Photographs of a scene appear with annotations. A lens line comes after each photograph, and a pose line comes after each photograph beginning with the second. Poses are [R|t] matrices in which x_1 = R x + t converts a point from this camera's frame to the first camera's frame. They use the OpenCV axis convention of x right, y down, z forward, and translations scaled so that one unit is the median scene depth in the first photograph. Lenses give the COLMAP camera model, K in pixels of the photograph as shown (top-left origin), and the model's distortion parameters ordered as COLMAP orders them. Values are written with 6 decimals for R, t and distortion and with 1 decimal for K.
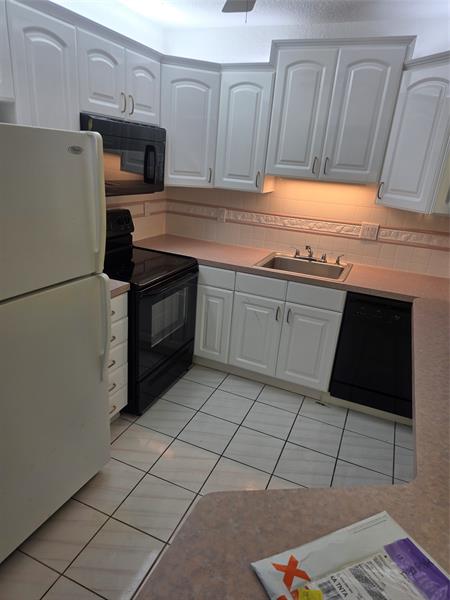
lens RADIAL K [[388.5, 0, 223.5], [0, 388.5, 301.2], [0, 0, 1]] dist [0.055194, -0.046953]
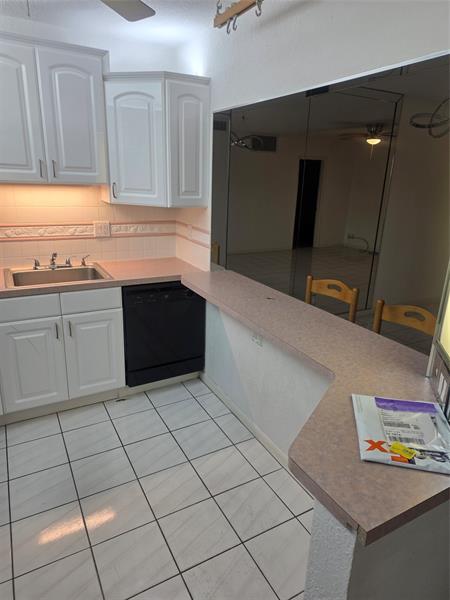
lens RADIAL K [[388.5, 0, 225.2], [0, 388.5, 297.1], [0, 0, 1]] dist [0.055194, -0.046953]
pose [[0.601343, -0.280921, 0.747977, -0.289246], [0.282105, 0.950509, 0.130186, -0.052209], [-0.747531, 0.132722, 0.650832, 0.098717]]
